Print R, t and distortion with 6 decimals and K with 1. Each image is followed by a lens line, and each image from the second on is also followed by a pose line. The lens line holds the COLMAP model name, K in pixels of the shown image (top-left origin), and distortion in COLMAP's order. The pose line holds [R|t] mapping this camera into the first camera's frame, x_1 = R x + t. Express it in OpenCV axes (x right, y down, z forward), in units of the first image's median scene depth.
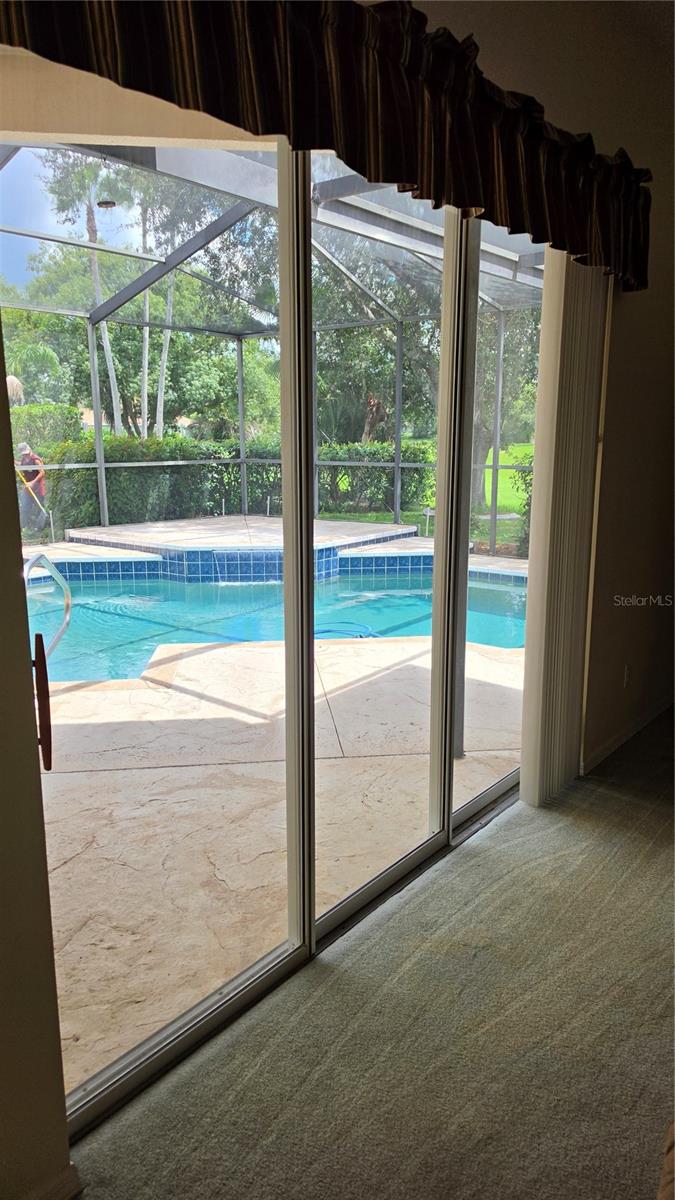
lens RADIAL K [[826.5, 0, 334.3], [0, 826.5, 604.8], [0, 0, 1]] dist [0.112209, -0.165400]
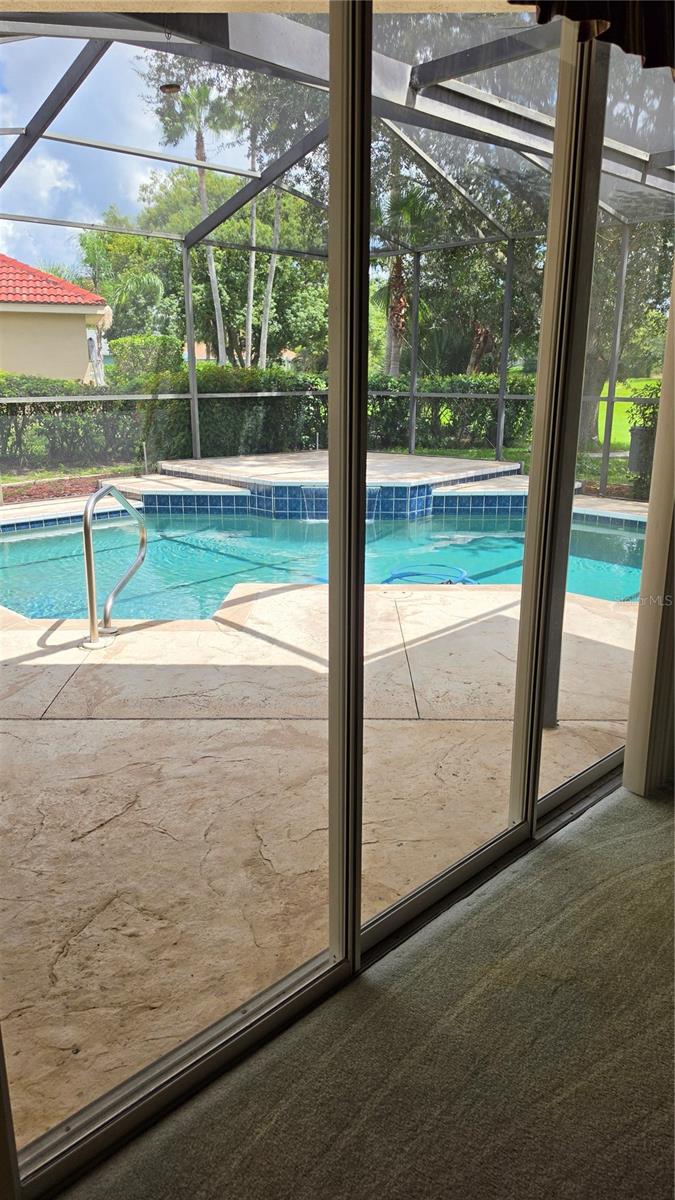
lens RADIAL K [[821.4, 0, 330.7], [0, 821.4, 590.9], [0, 0, 1]] dist [0.112057, -0.156275]
pose [[0.991770, 0.036299, -0.122779, 0.013635], [-0.028876, 0.997677, 0.061706, -0.005029], [0.124734, -0.057653, 0.990514, 0.069993]]
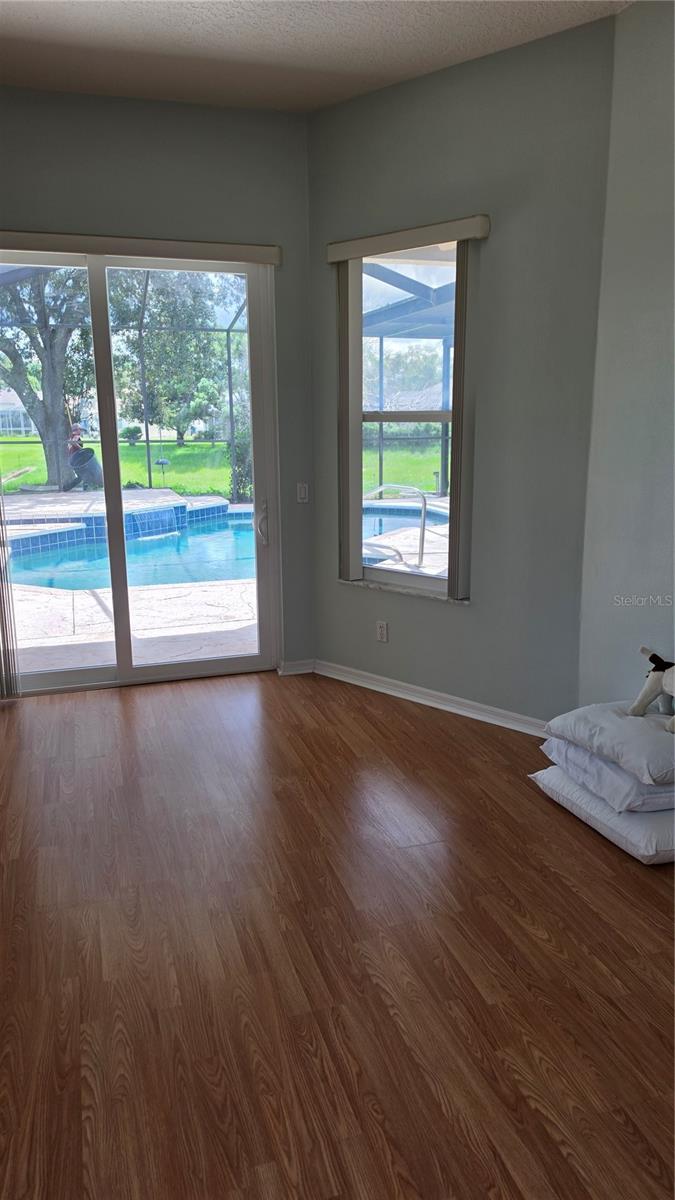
lens RADIAL K [[826.5, 0, 334.3], [0, 826.5, 604.8], [0, 0, 1]] dist [0.112209, -0.165400]
pose [[0.560729, -0.186970, 0.806613, -1.437163], [0.177898, 0.978625, 0.103173, -0.010624], [-0.808662, 0.085643, 0.582006, 0.105281]]
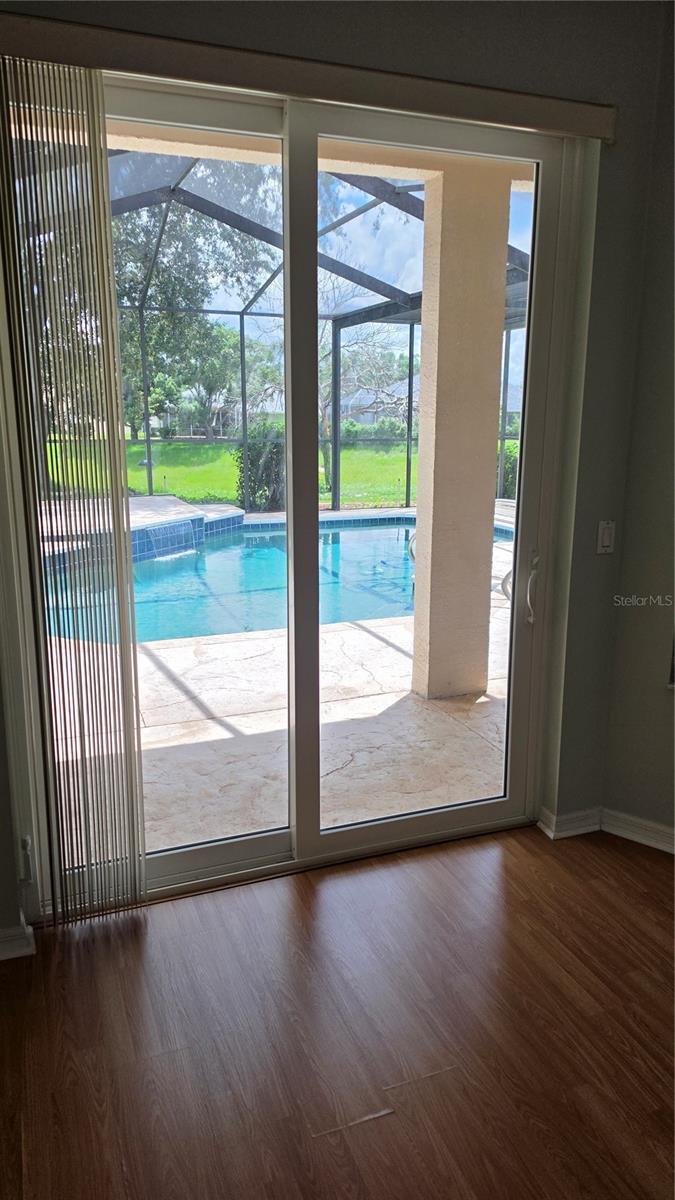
lens RADIAL K [[834.3, 0, 322.9], [0, 834.3, 600.7], [0, 0, 1]] dist [0.039796, 0.000205]
pose [[0.519623, -0.183932, 0.834362, -1.297021], [0.172404, 0.979037, 0.108456, -0.075993], [-0.836821, 0.087491, 0.540441, 0.427029]]
